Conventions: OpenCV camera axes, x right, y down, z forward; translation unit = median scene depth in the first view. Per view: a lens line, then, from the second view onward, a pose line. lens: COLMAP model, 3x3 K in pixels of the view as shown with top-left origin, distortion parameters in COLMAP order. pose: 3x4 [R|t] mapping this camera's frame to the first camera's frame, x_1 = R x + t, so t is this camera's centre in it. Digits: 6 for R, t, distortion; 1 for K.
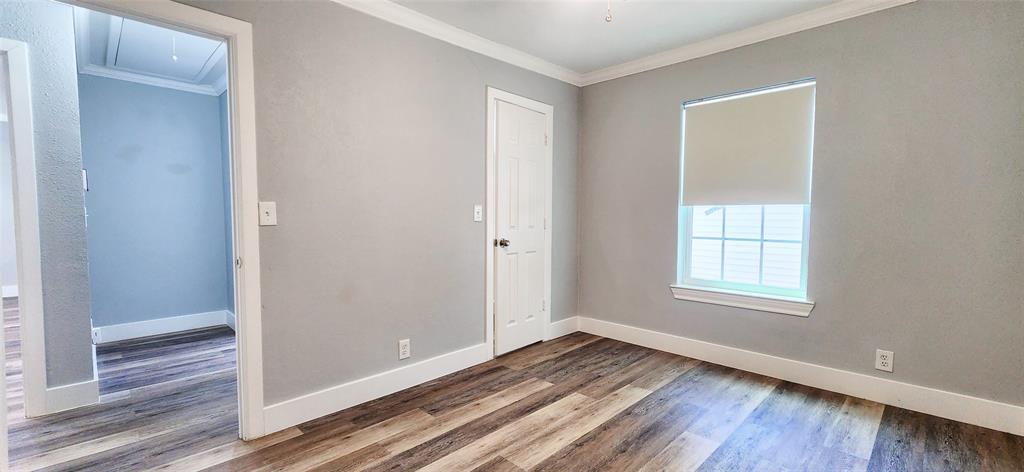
lens RADIAL K [[421.5, 0, 506.5], [0, 421.5, 238.8], [0, 0, 1]] dist [0.012707, -0.005893]
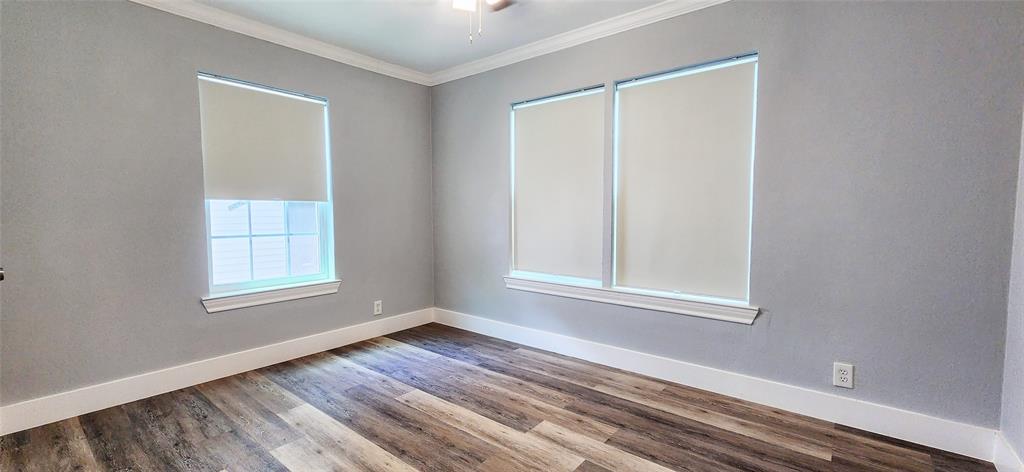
lens RADIAL K [[421.5, 0, 506.5], [0, 421.5, 238.8], [0, 0, 1]] dist [0.012707, -0.005893]
pose [[-0.100586, -0.062735, 0.992949, -0.561951], [0.061042, 0.995741, 0.069095, -0.027749], [-0.993054, 0.067562, -0.096328, 0.613648]]
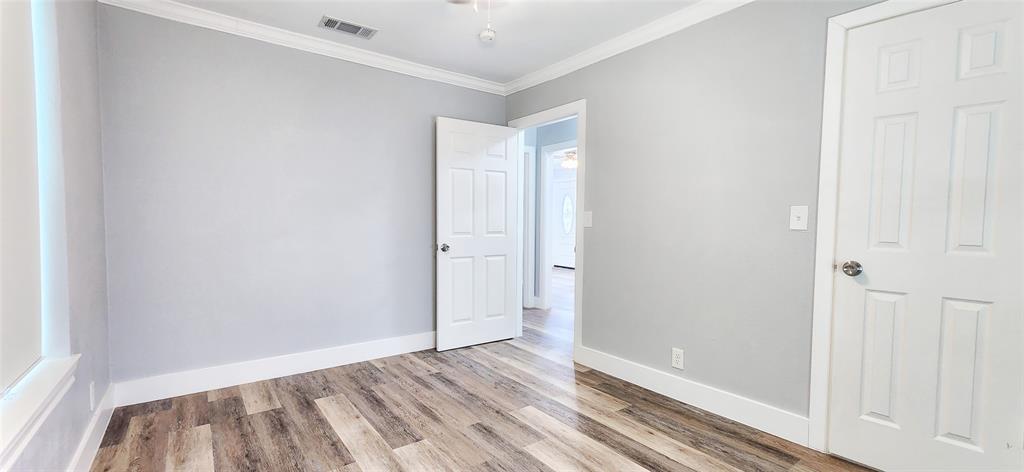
lens RADIAL K [[421.5, 0, 506.5], [0, 421.5, 238.8], [0, 0, 1]] dist [0.012707, -0.005893]
pose [[-0.135118, 0.036937, -0.990141, 0.753610], [-0.066820, 0.996690, 0.046300, -0.031048], [0.988574, 0.072418, -0.132203, 0.710746]]
